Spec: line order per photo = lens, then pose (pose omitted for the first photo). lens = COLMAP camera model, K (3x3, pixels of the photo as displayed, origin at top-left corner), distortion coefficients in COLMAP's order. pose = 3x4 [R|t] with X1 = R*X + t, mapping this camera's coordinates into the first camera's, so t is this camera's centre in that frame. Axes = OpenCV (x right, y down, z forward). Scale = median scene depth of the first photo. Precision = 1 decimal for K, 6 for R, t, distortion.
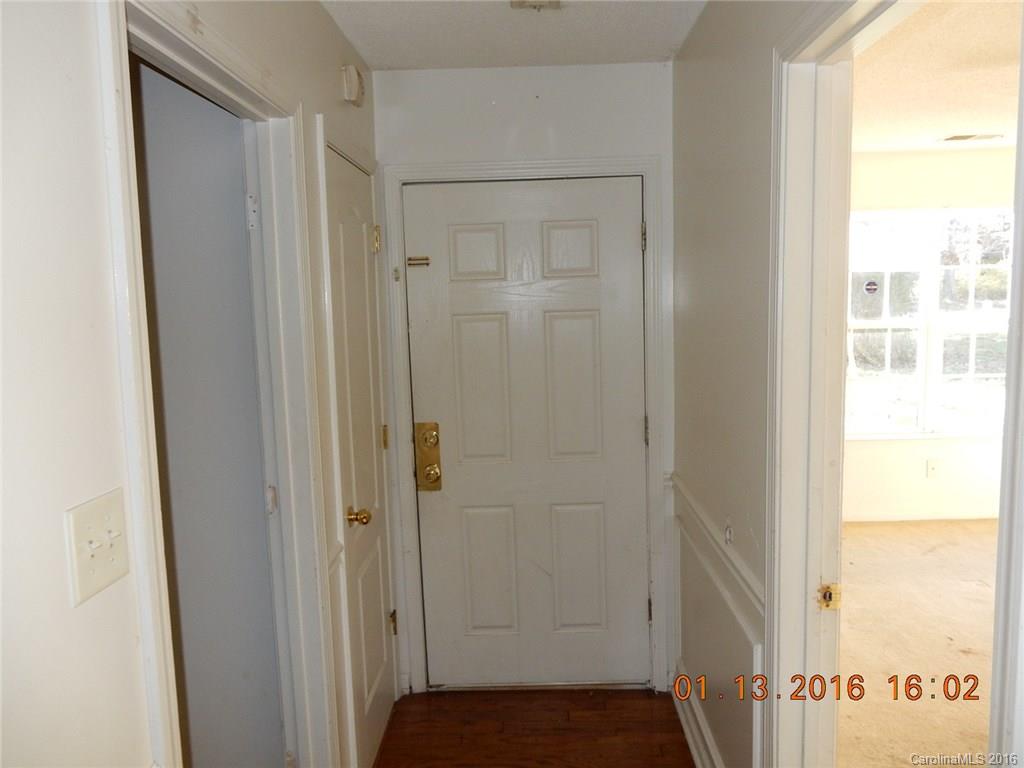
lens RADIAL K [[745.1, 0, 512.9], [0, 745.1, 383.1], [0, 0, 1]] dist [-0.008876, 0.012977]
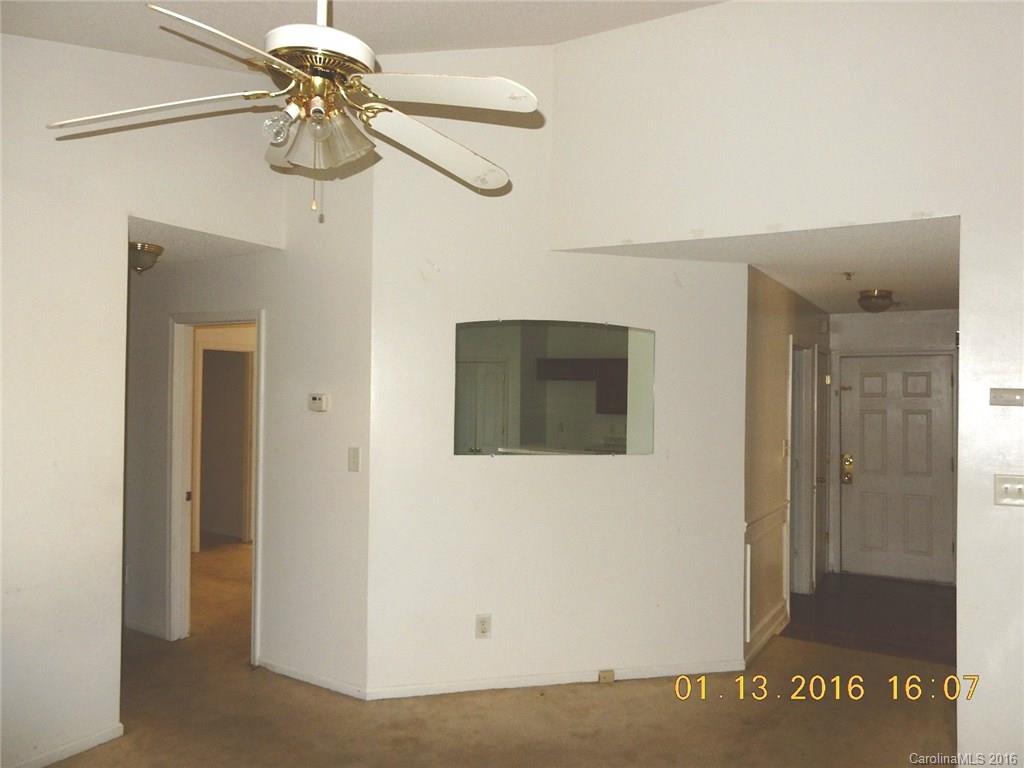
lens RADIAL K [[745.1, 0, 514.1], [0, 745.1, 386.3], [0, 0, 1]] dist [-0.008876, 0.012977]
pose [[0.869283, 0.032654, -0.493235, 0.129994], [-0.087590, 0.992201, -0.088684, 0.143858], [0.486492, 0.120294, 0.865364, -1.633873]]
